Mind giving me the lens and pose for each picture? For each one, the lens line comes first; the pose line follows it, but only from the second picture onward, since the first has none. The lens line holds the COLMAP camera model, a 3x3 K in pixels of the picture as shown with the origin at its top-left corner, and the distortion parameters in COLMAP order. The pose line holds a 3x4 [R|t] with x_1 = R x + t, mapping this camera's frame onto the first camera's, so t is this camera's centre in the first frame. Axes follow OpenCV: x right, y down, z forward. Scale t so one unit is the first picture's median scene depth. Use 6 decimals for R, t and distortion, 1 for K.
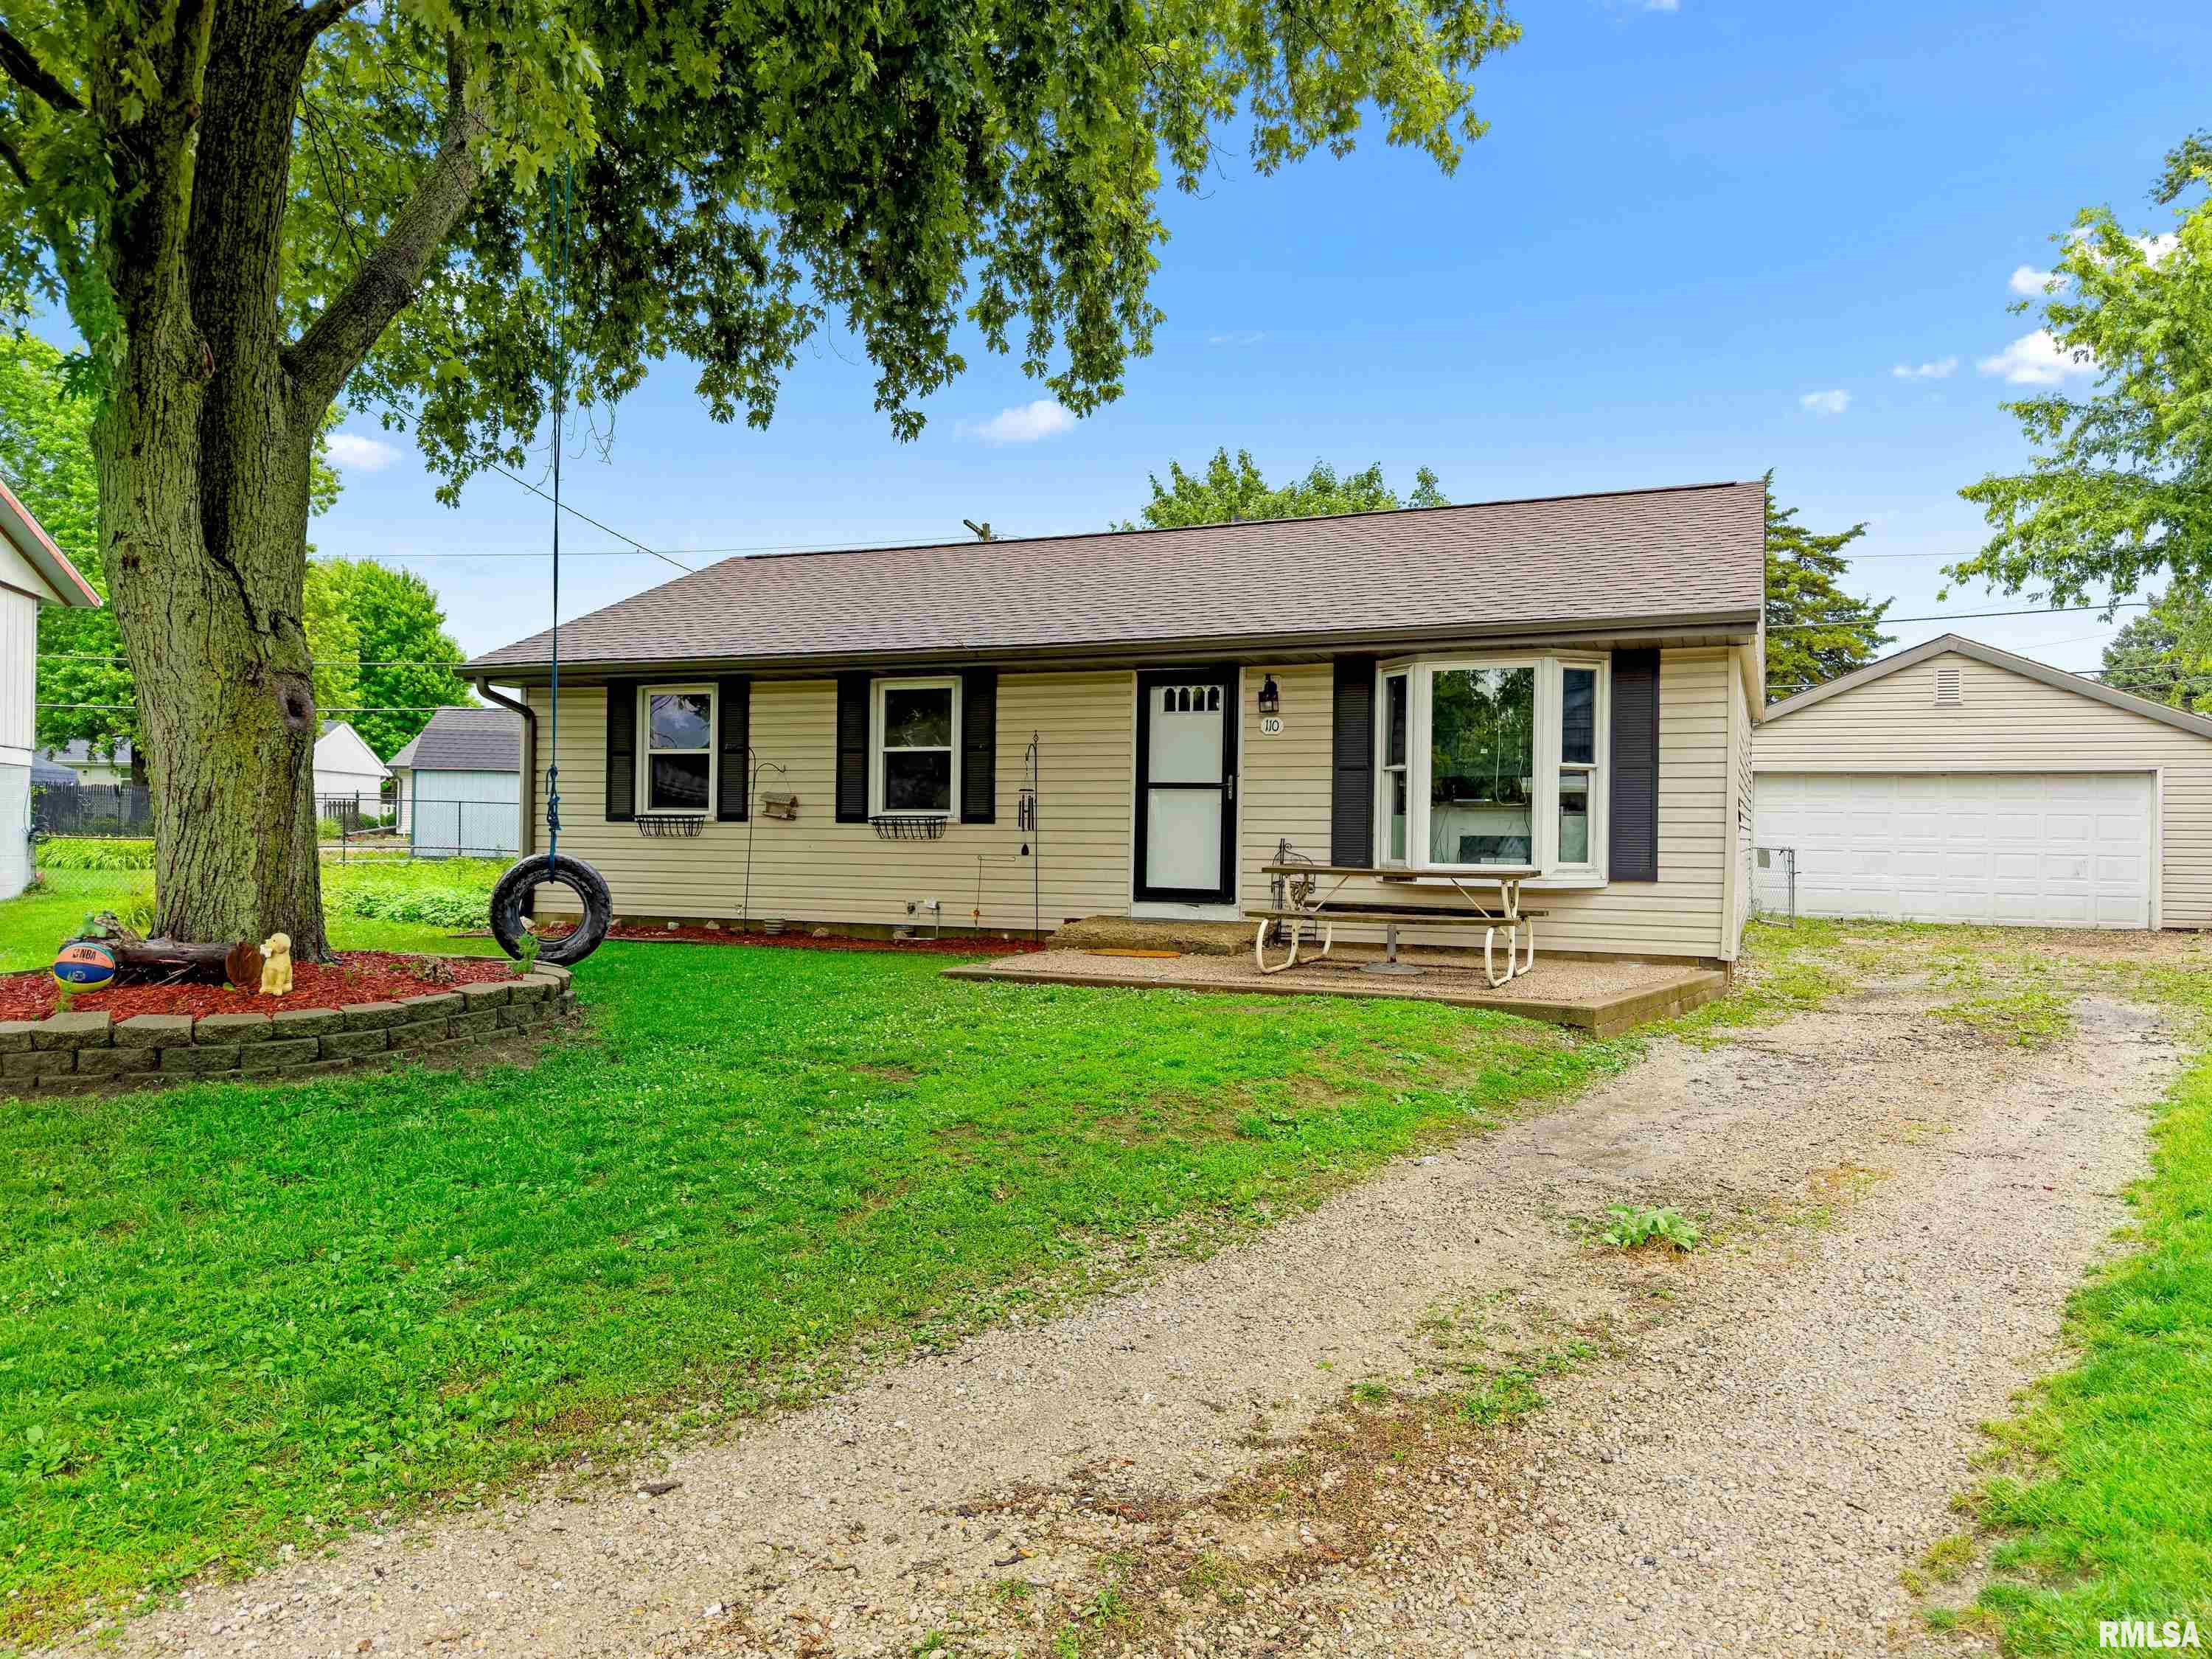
lens RADIAL K [[1522.3, 0, 1106.0], [0, 1522.3, 829.5], [0, 0, 1]] dist [0.026637, -0.003343]
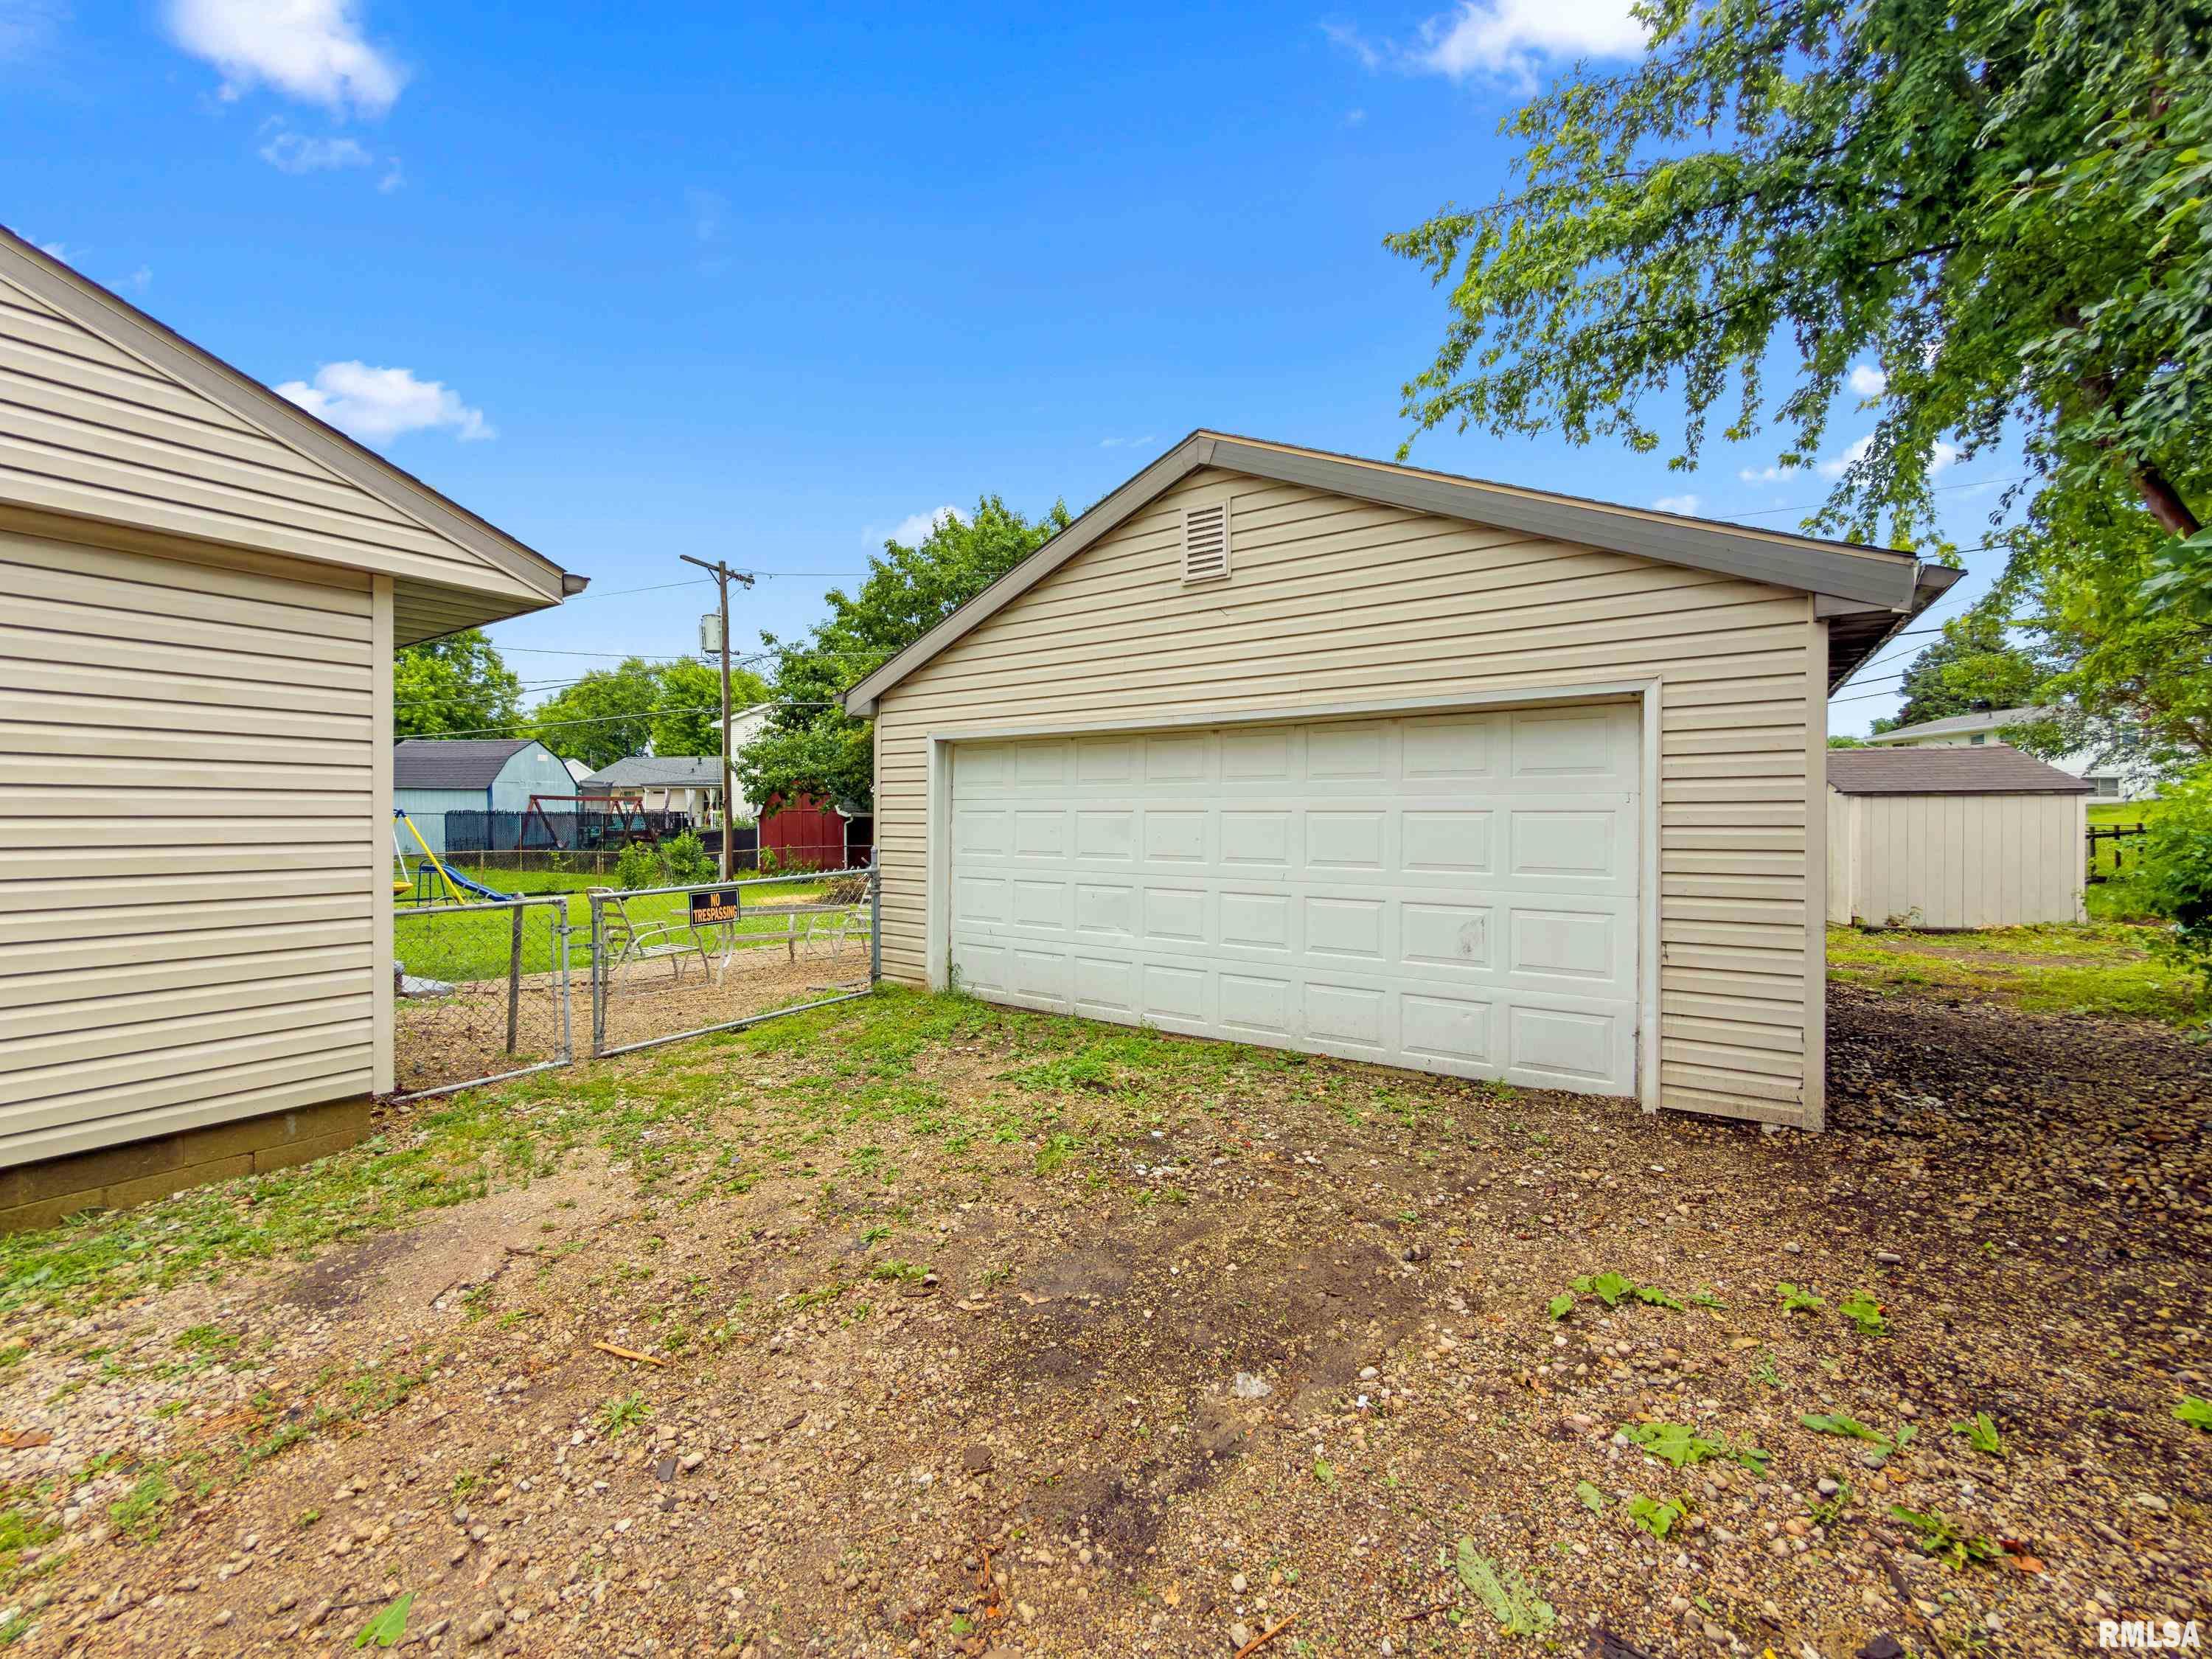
lens RADIAL K [[888.0, 0, 1106.0], [0, 888.0, 829.5], [0, 0, 1]] dist [0.000592, 0.000114]
pose [[0.983211, -0.002779, -0.182451, 0.480169], [0.002943, 0.999995, 0.000625, -0.004056], [0.182448, -0.001152, 0.983215, 0.617120]]
